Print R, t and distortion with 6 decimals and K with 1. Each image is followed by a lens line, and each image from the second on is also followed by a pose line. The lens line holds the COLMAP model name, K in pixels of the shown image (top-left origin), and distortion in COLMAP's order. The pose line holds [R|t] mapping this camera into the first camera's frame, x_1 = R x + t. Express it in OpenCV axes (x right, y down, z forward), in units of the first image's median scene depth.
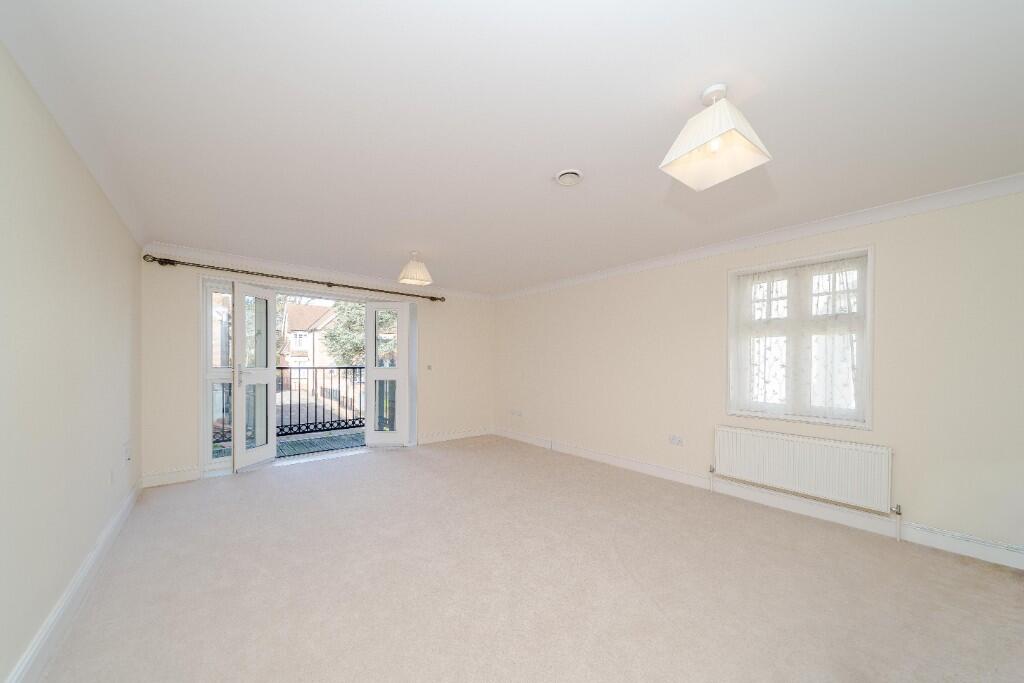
lens RADIAL K [[344.6, 0, 511.5], [0, 344.6, 361.3], [0, 0, 1]] dist [-0.005105, 0.000110]
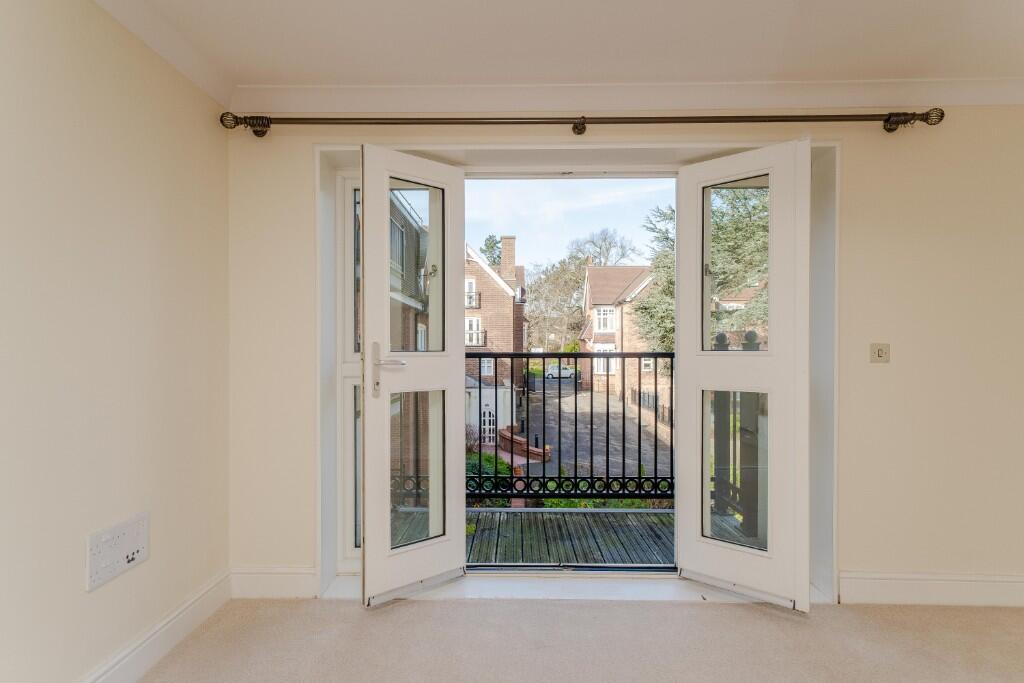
lens RADIAL K [[555.3, 0, 510.6], [0, 555.3, 366.5], [0, 0, 1]] dist [0.012577, -0.002057]
pose [[0.745990, 0.011331, -0.665860, -0.232792], [0.009480, 0.999573, 0.027631, 0.020025], [0.665889, -0.026925, 0.745565, 0.630325]]
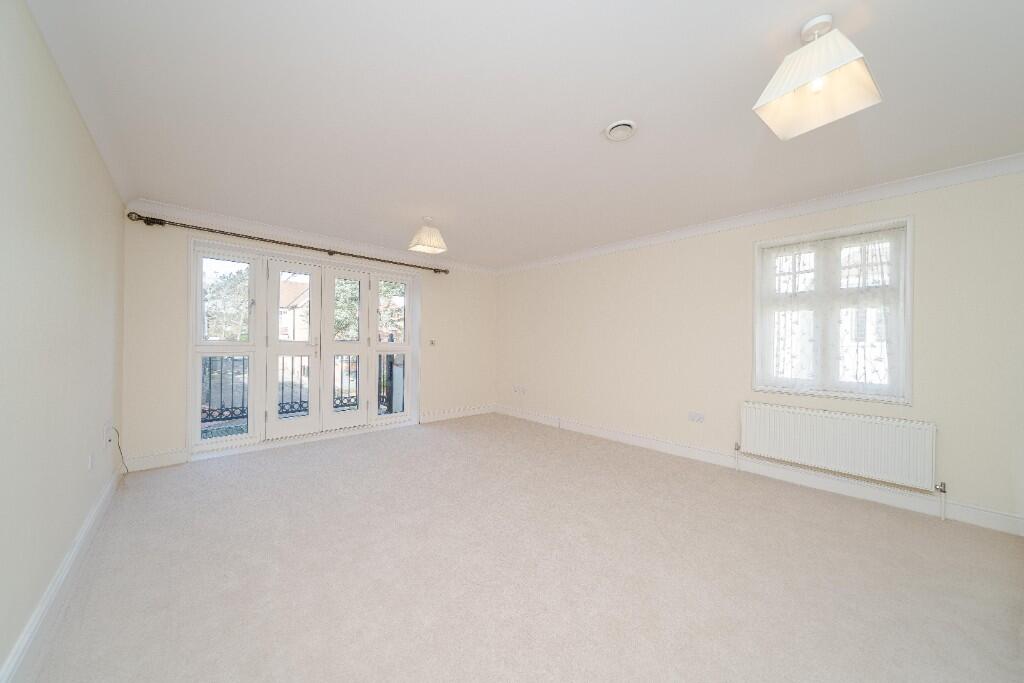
lens RADIAL K [[344.6, 0, 509.1], [0, 344.6, 336.6], [0, 0, 1]] dist [-0.005105, 0.000110]
pose [[0.999111, 0.006416, 0.041670, -0.098931], [-0.005903, 0.999906, -0.012411, 0.018773], [-0.041745, 0.012154, 0.999054, 0.057187]]
